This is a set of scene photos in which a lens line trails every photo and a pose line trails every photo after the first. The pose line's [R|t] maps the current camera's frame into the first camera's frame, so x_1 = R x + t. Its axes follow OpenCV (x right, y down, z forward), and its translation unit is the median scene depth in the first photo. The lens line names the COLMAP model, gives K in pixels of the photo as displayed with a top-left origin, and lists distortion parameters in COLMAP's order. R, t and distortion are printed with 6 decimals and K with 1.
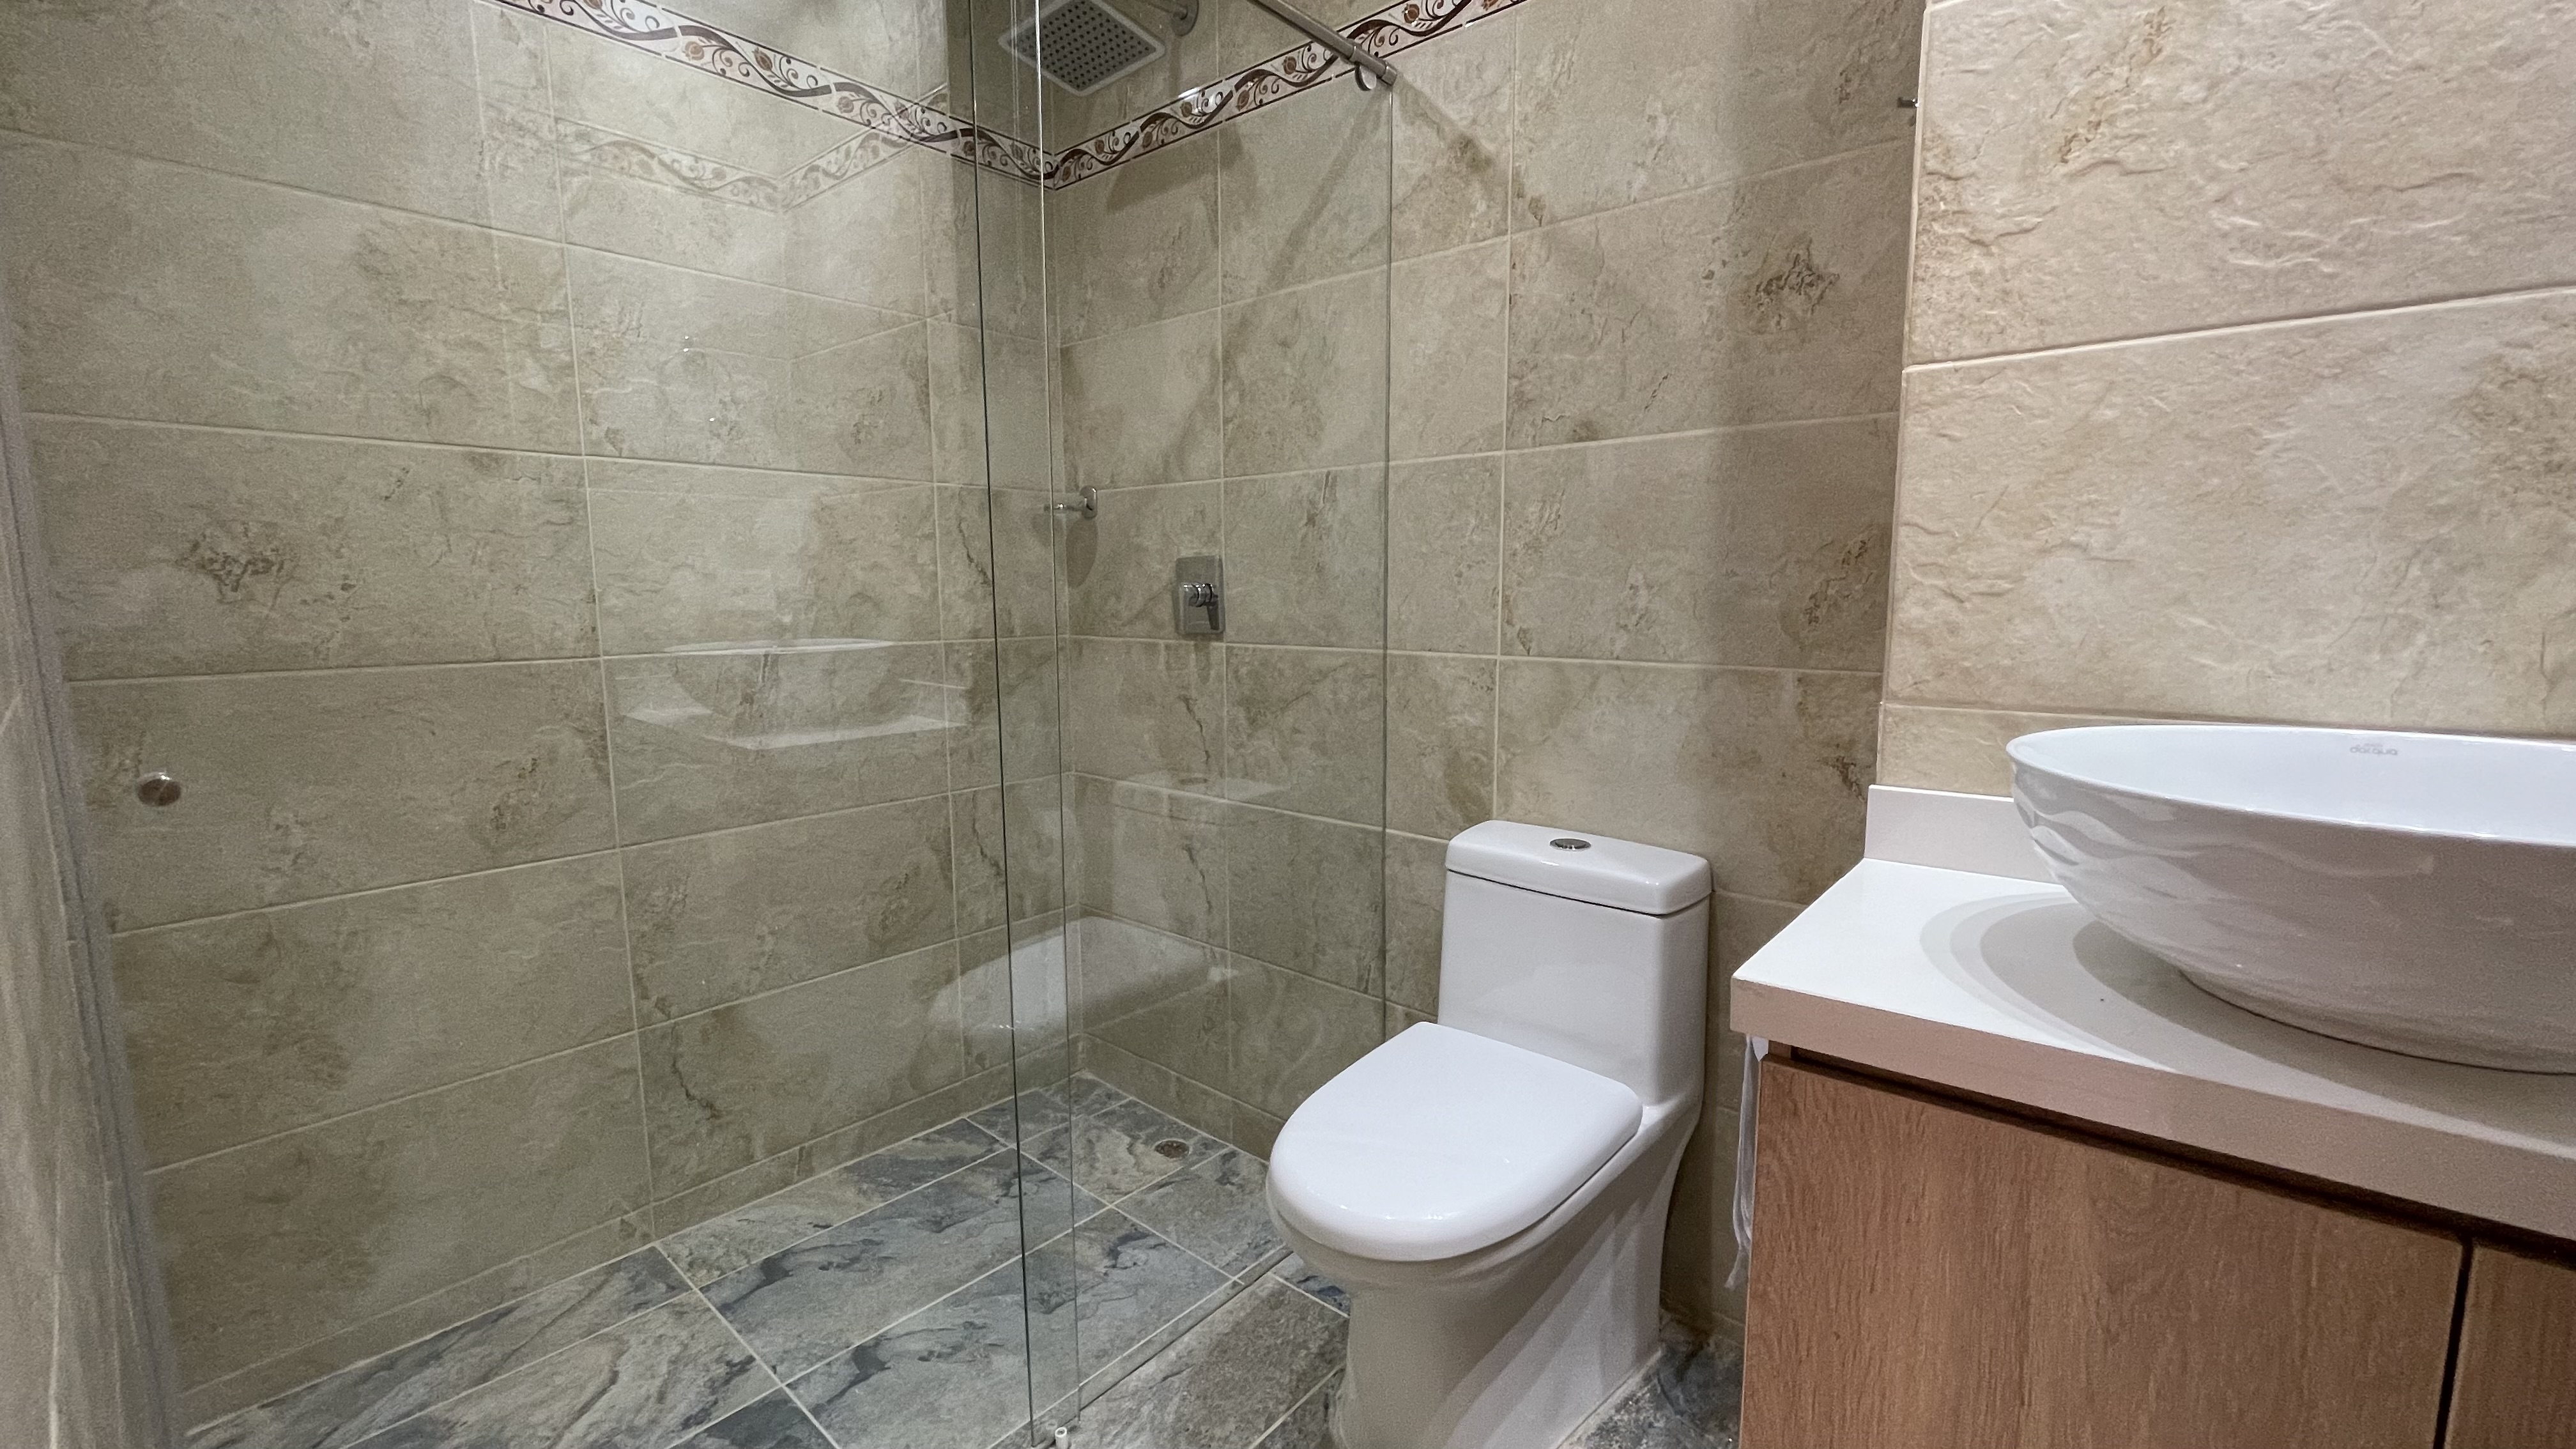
lens RADIAL K [[1059.6, 0, 1277.8], [0, 1059.6, 723.7], [0, 0, 1]] dist [0.000532, 0.000296]
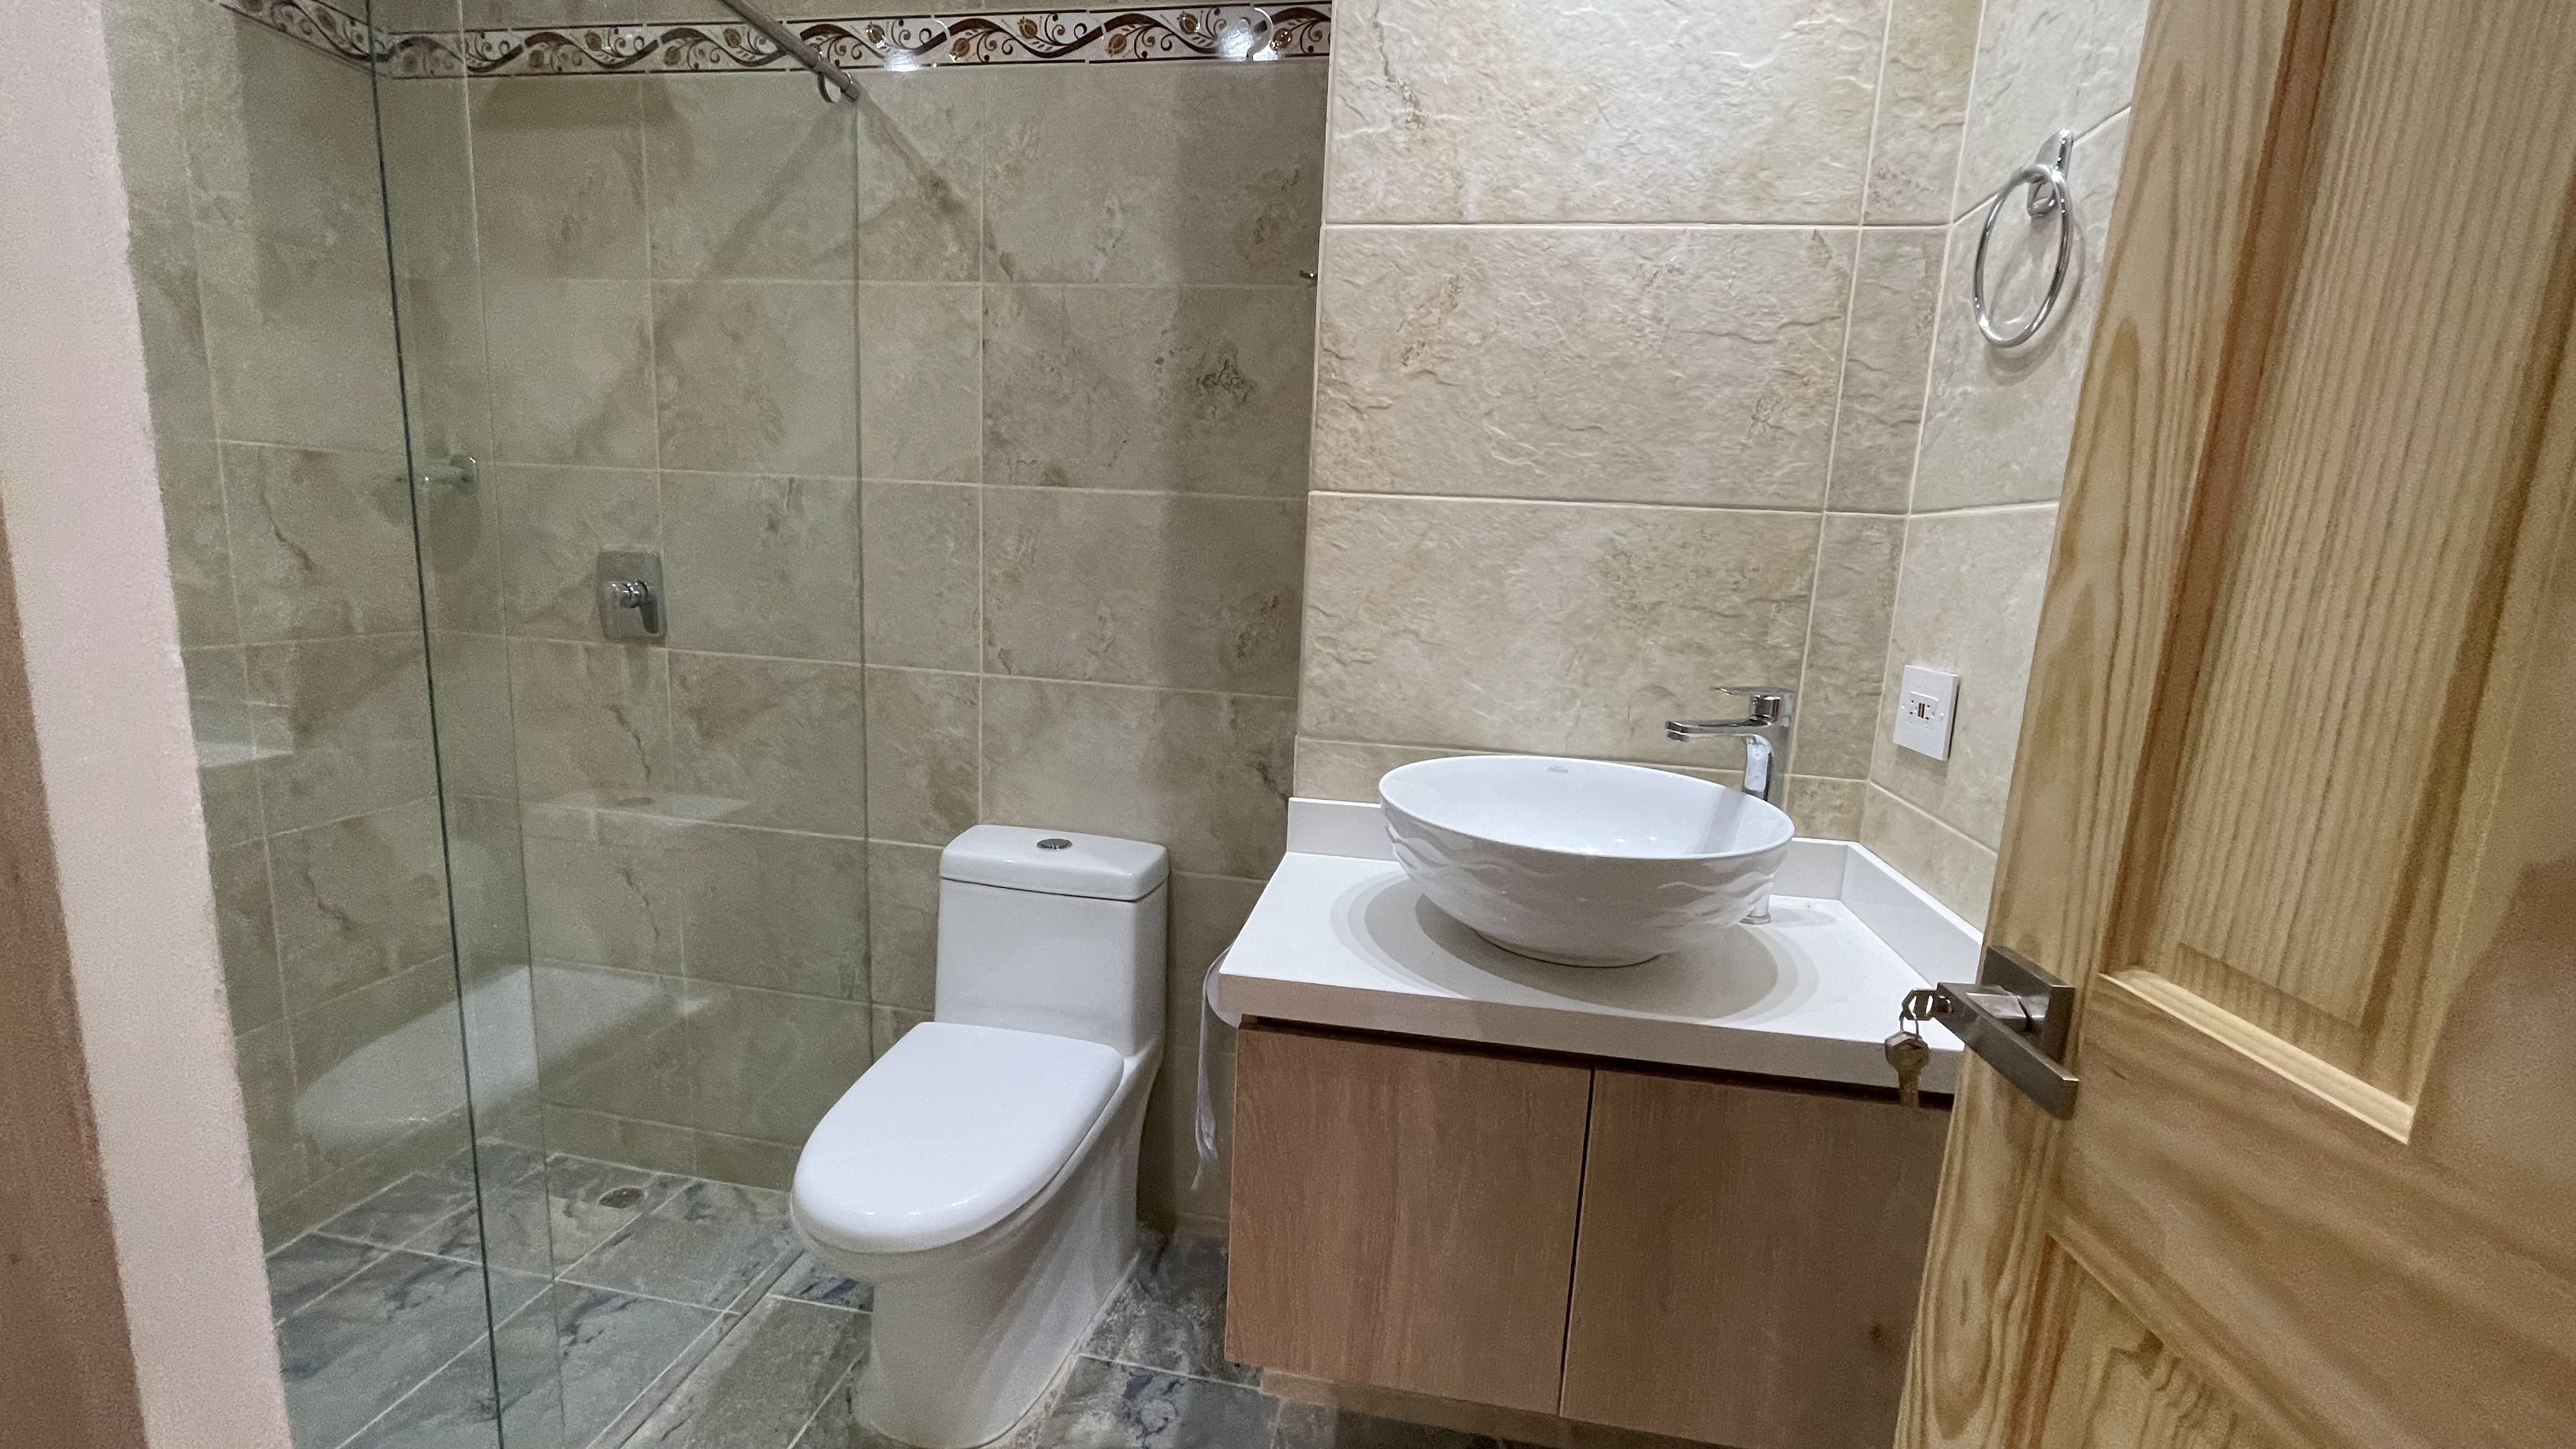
lens RADIAL K [[1031.7, 0, 1295.7], [0, 1031.7, 733.0], [0, 0, 1]] dist [0.002478, 0.000473]
pose [[0.853459, -0.035995, 0.519915, -0.068693], [0.010201, 0.998575, 0.052390, -0.057093], [-0.521060, -0.039409, 0.852610, -0.071096]]
